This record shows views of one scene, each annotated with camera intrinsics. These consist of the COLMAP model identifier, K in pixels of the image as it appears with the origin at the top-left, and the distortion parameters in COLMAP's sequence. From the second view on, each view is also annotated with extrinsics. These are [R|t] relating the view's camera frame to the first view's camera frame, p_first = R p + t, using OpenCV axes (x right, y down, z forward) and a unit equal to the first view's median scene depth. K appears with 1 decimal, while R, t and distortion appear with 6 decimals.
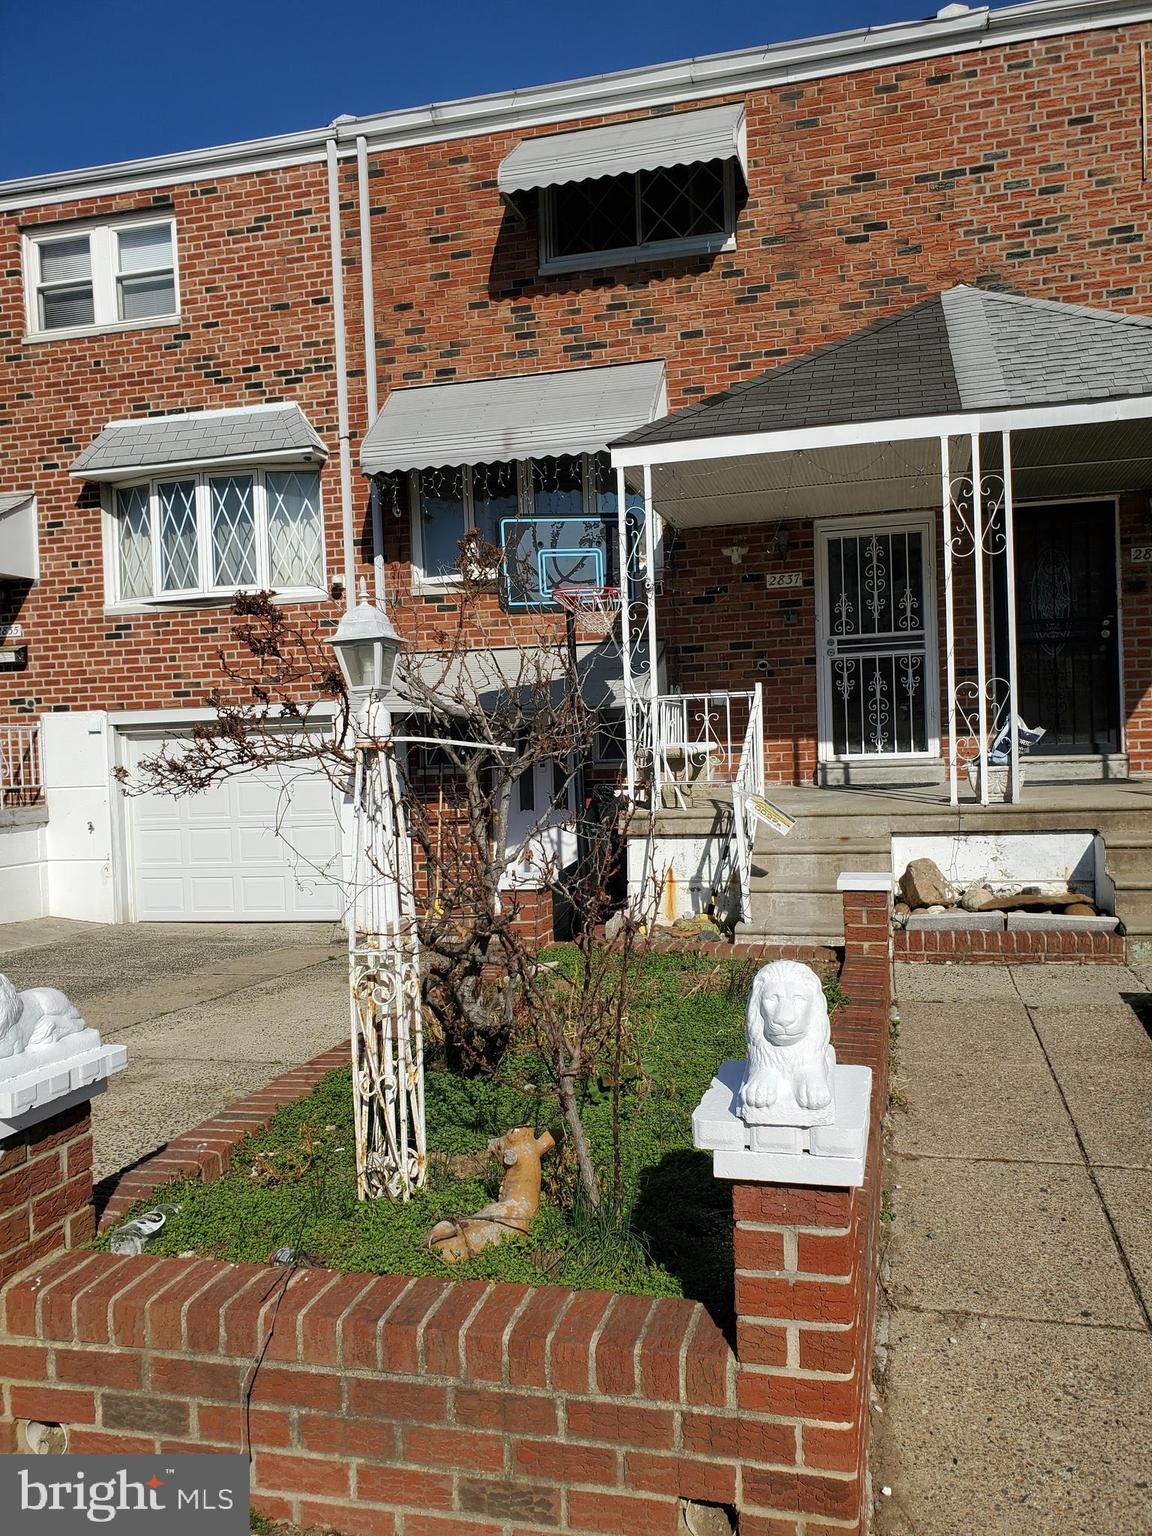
lens RADIAL K [[1174.1, 0, 566.0], [0, 1174.1, 771.8], [0, 0, 1]] dist [-0.026095, 0.048961]
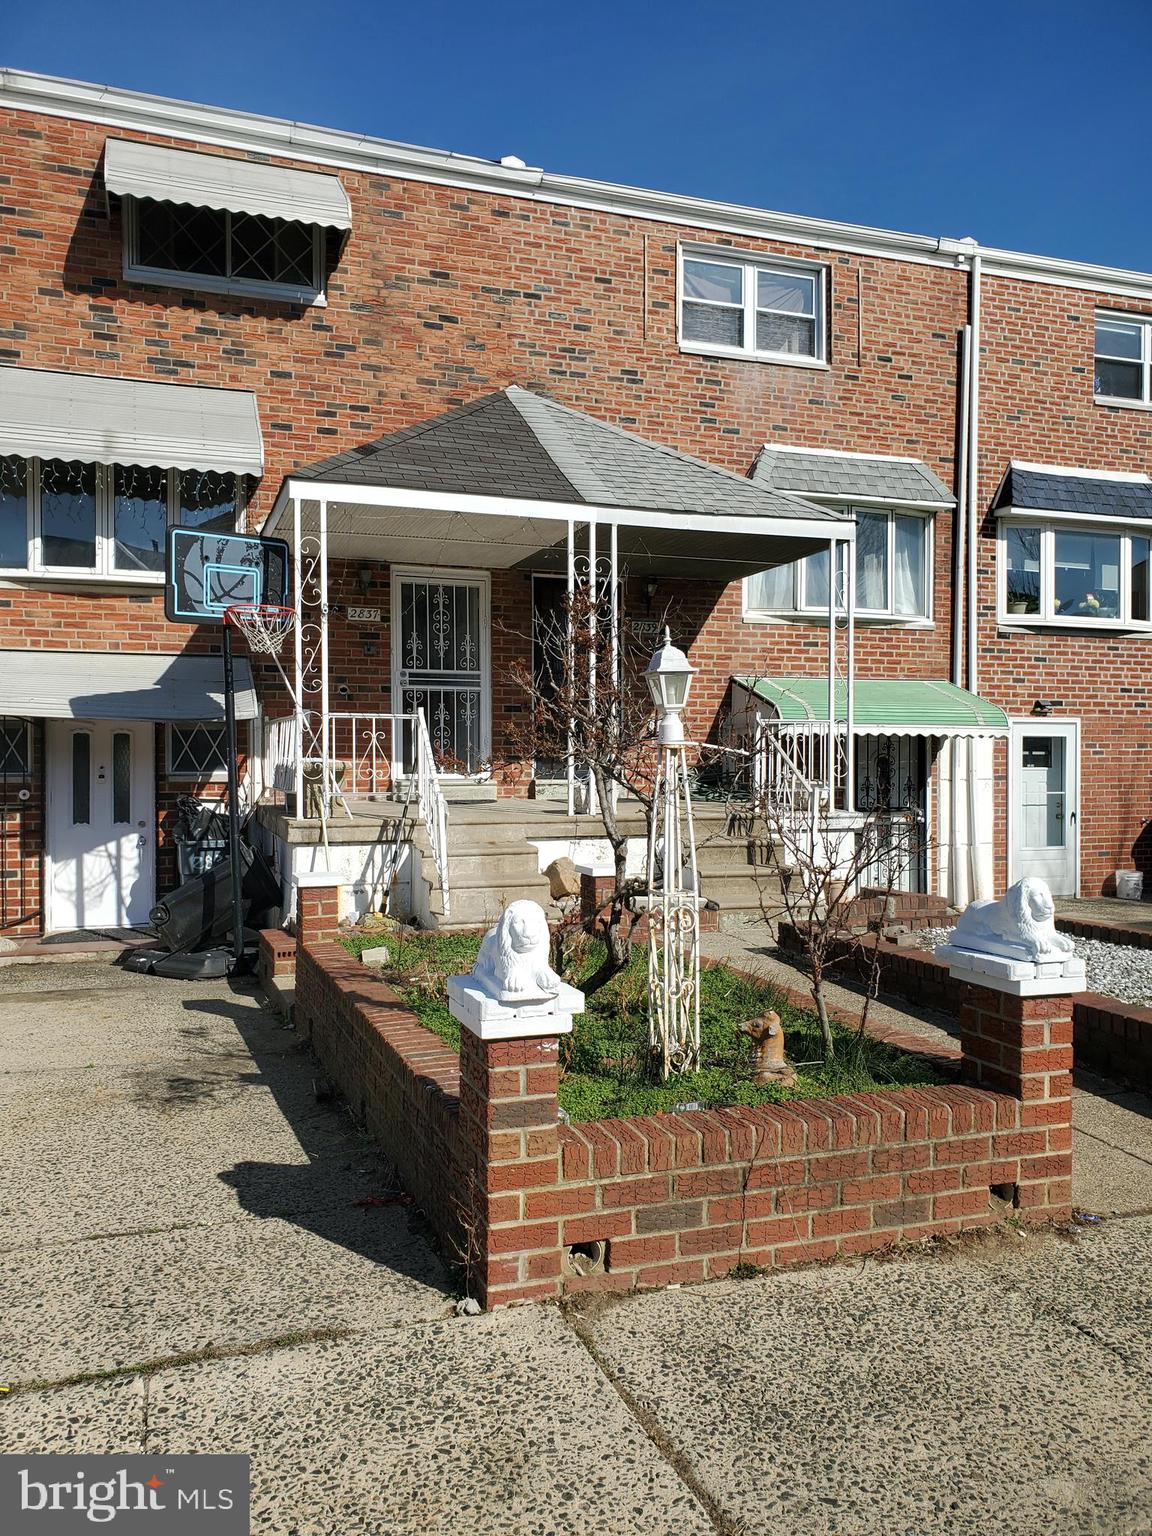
lens RADIAL K [[1174.1, 0, 566.8], [0, 1174.1, 759.9], [0, 0, 1]] dist [-0.026095, 0.048961]
pose [[0.833648, 0.039650, 0.550871, -0.258578], [-0.018945, 0.998886, -0.043227, 0.016231], [-0.551971, 0.025600, 0.833470, -0.017075]]
